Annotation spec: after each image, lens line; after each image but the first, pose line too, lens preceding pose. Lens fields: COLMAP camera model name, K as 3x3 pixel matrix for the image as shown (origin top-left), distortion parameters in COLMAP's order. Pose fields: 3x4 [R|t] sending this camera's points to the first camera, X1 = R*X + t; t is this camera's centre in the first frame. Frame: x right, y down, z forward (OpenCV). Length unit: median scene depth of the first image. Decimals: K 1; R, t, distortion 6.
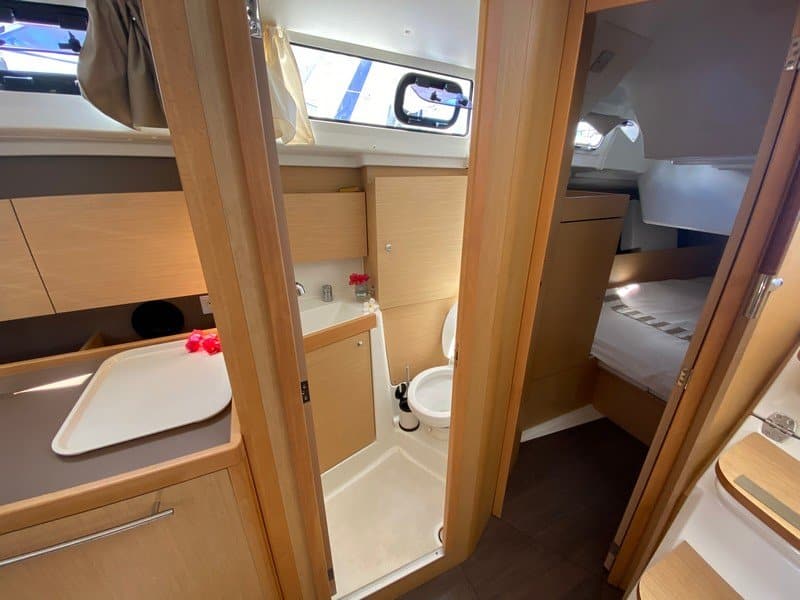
lens RADIAL K [[320.2, 0, 399.4], [0, 320.2, 299.0], [0, 0, 1]] dist [0.015046, -0.017352]
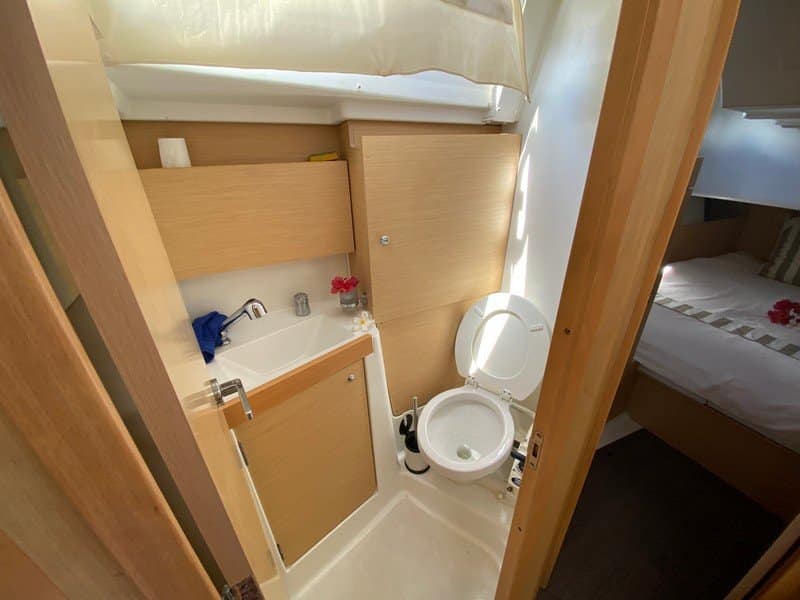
lens RADIAL K [[325.0, 0, 401.4], [0, 325.0, 300.4], [0, 0, 1]] dist [0.013779, -0.020116]
pose [[0.997781, -0.042975, 0.050858, -0.036606], [0.039175, 0.996526, 0.073495, -0.073828], [-0.053840, -0.071339, 0.995998, 0.256168]]
